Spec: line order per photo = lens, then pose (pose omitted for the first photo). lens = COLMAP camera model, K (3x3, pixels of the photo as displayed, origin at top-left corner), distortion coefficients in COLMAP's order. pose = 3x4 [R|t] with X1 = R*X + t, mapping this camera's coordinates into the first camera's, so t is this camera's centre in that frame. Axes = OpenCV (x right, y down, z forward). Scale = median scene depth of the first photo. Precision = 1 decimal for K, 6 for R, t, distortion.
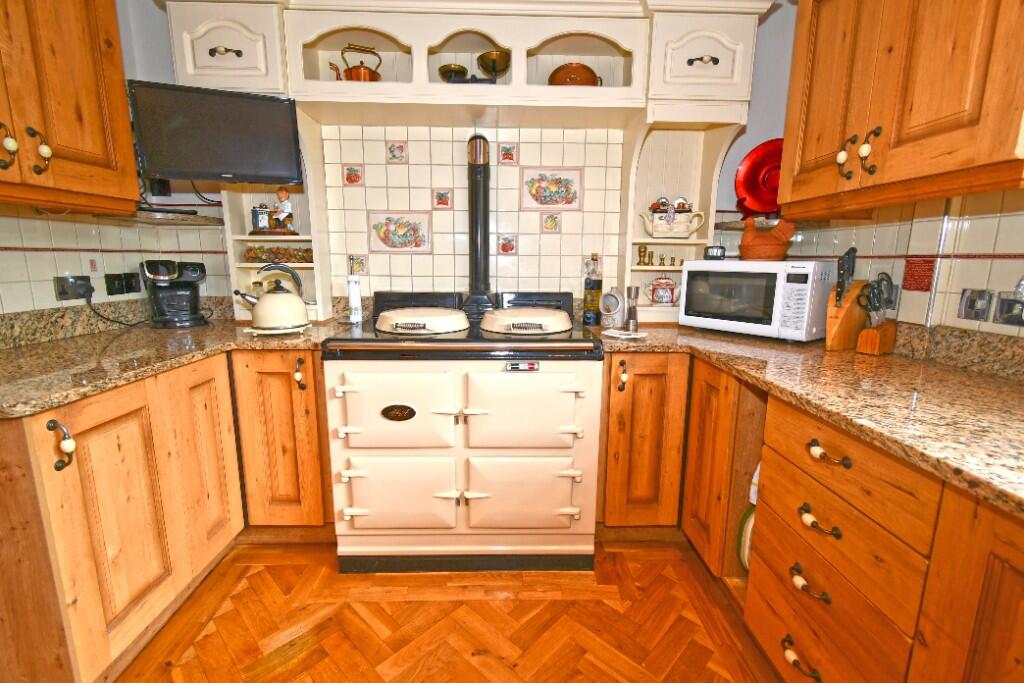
lens RADIAL K [[450.6, 0, 512.0], [0, 450.6, 341.5], [0, 0, 1]] dist [-0.000821, 0.000190]
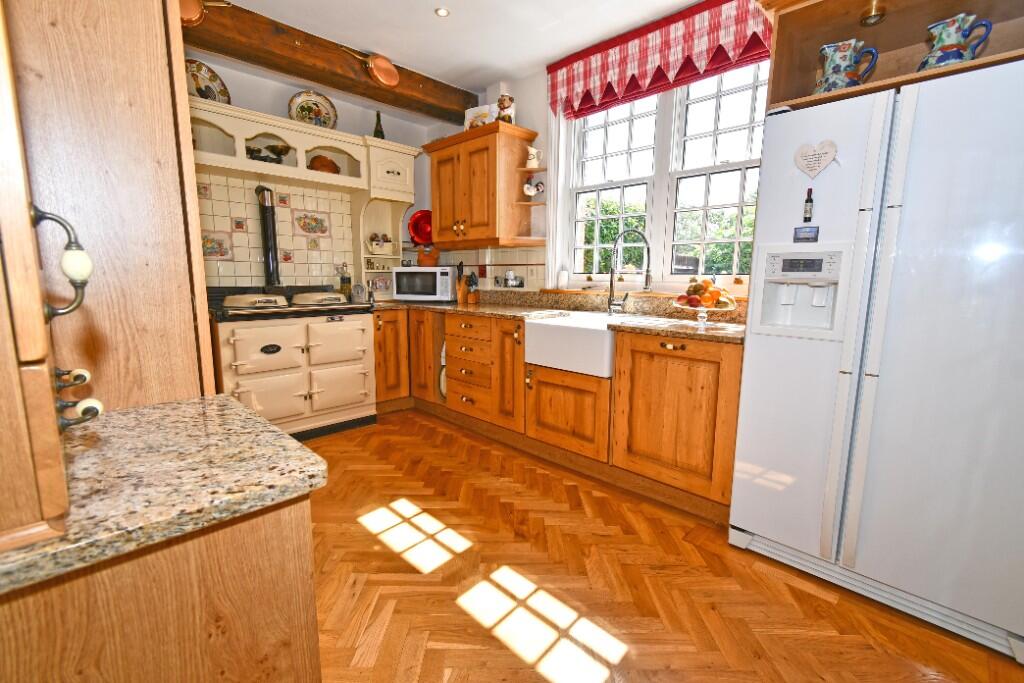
lens RADIAL K [[450.6, 0, 512.0], [0, 450.6, 341.5], [0, 0, 1]] dist [-0.000821, 0.000190]
pose [[0.714981, -0.103689, 0.691412, -0.746291], [0.123089, 0.992163, 0.021506, 0.193642], [-0.688223, 0.069729, 0.722141, -0.882952]]
